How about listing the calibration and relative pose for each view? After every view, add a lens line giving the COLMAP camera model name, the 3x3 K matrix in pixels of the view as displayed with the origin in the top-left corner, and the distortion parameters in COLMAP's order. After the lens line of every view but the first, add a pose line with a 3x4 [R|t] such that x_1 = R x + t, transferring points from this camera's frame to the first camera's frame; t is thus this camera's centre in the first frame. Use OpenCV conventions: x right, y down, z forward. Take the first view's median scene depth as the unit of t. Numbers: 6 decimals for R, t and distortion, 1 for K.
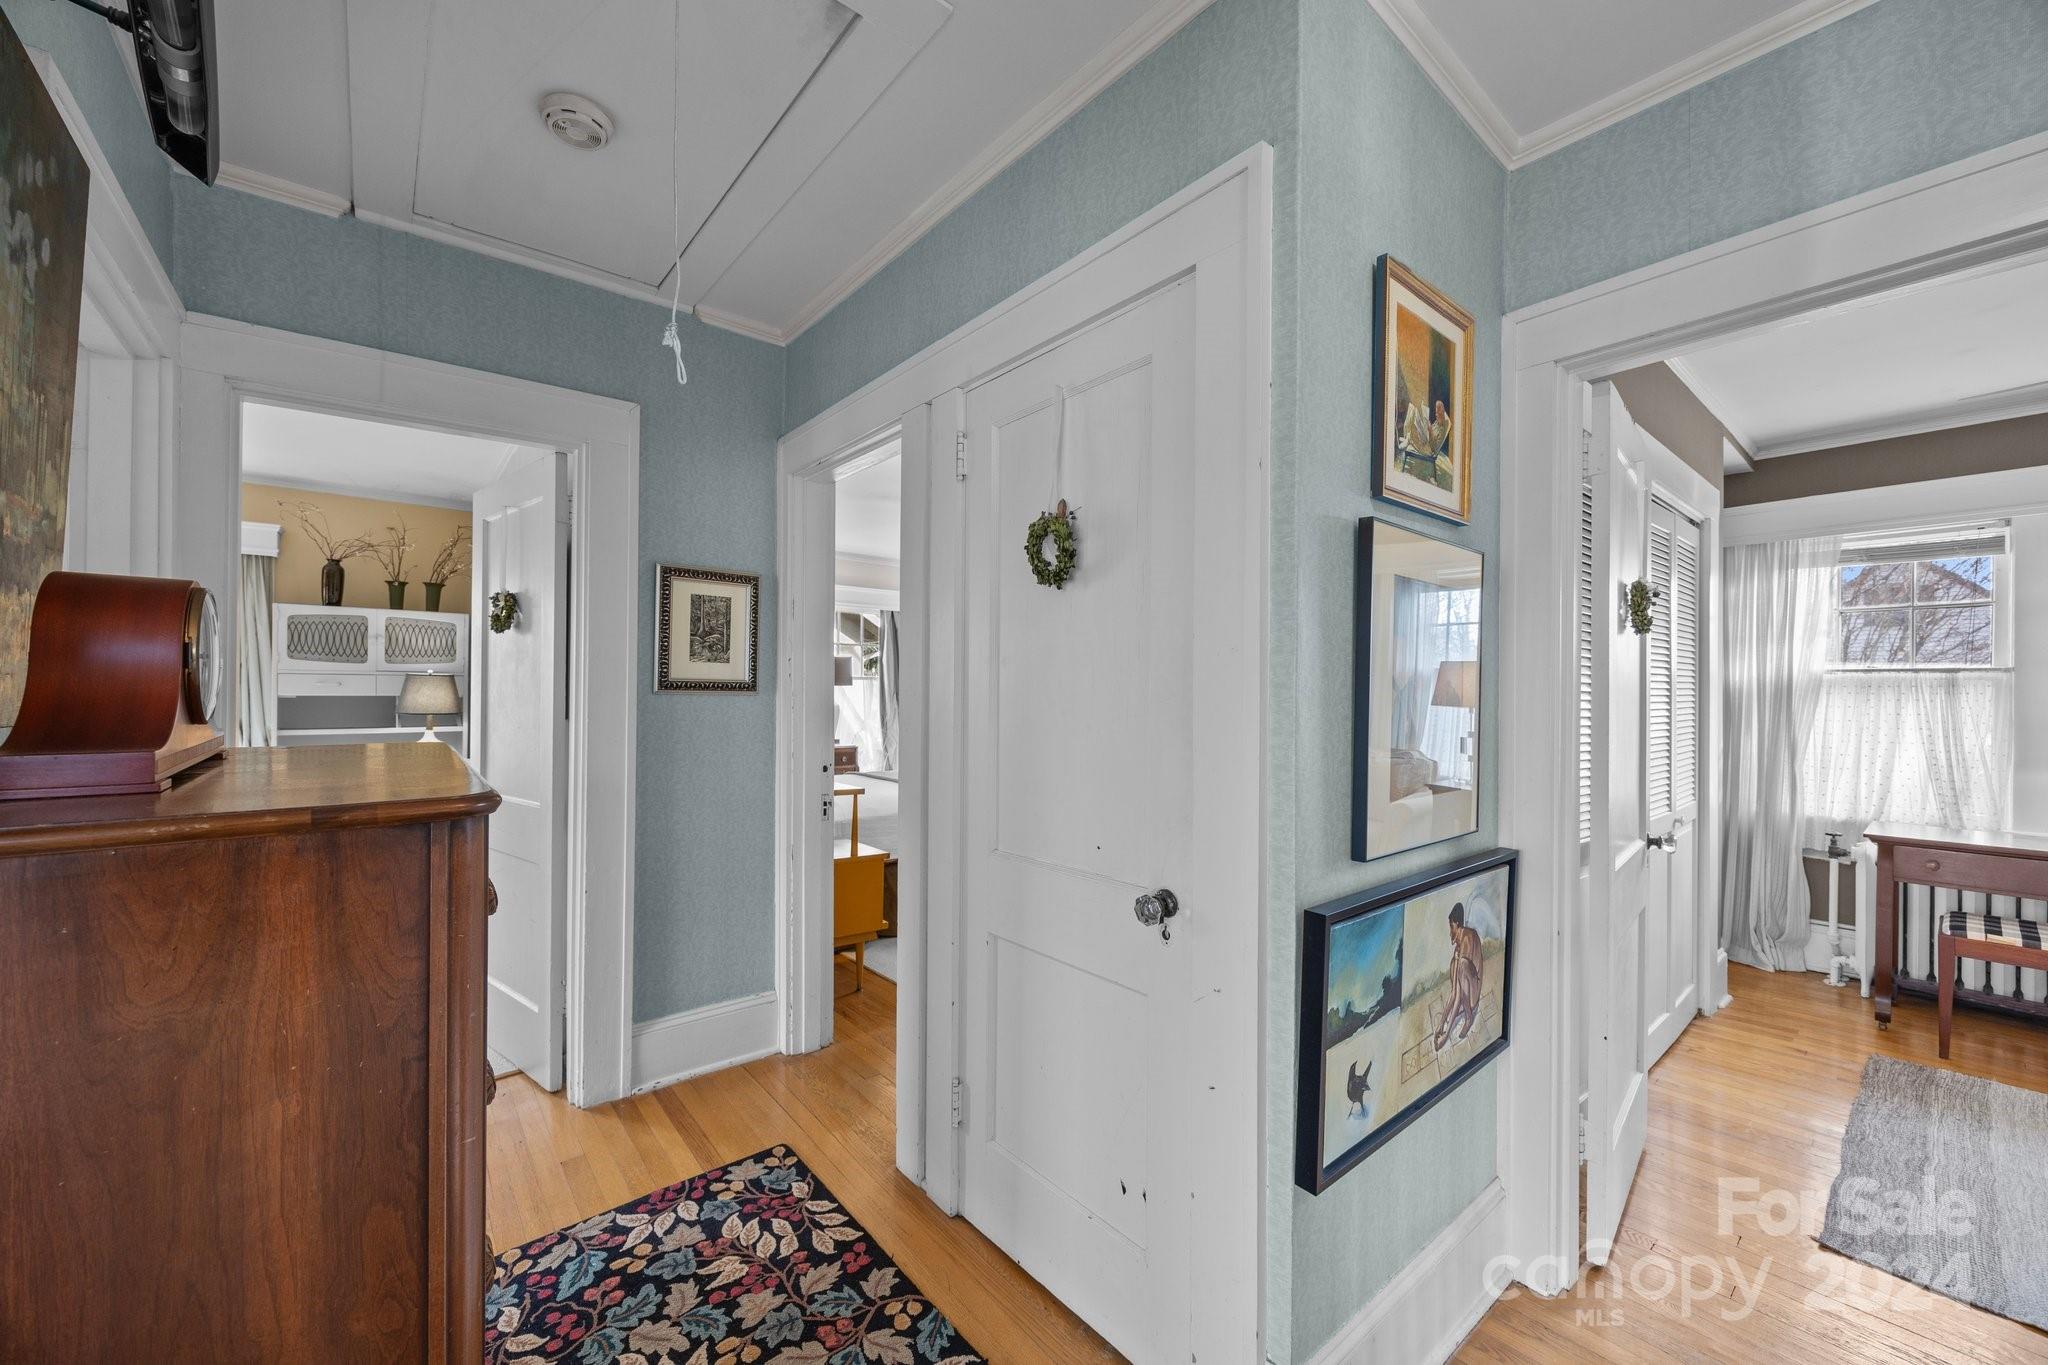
lens RADIAL K [[784.6, 0, 1022.0], [0, 784.6, 690.7], [0, 0, 1]] dist [-0.008830, -0.000273]
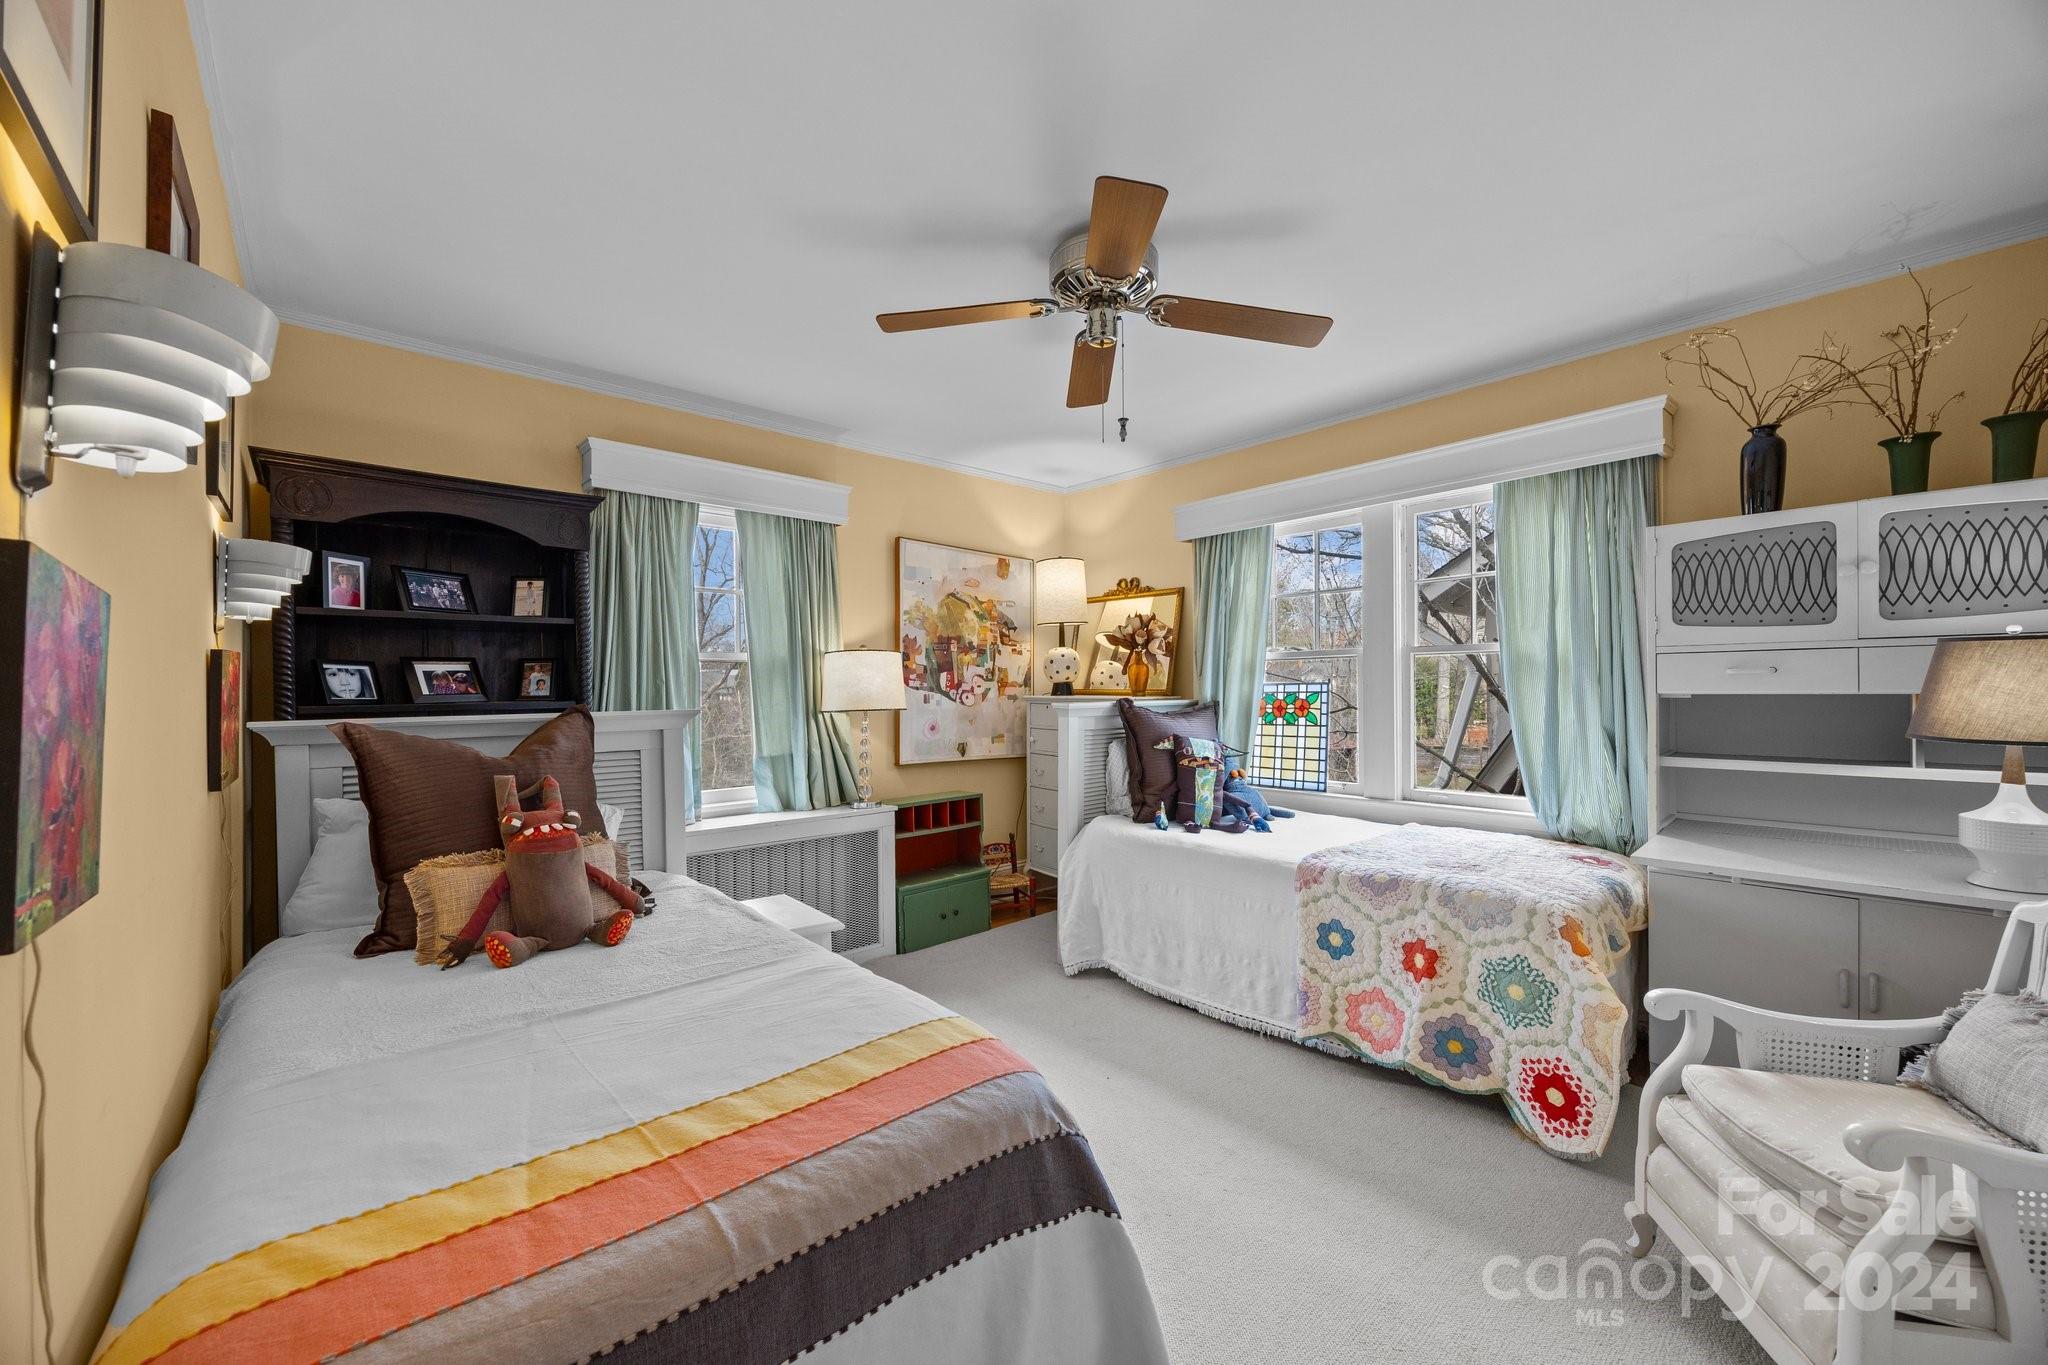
lens RADIAL K [[784.6, 0, 1019.5], [0, 784.6, 689.7], [0, 0, 1]] dist [-0.008830, -0.000273]
pose [[0.035616, -0.008144, -0.999332, -0.396512], [0.000540, 0.999967, -0.008130, 0.007899], [0.999365, -0.000250, 0.035620, 0.498099]]
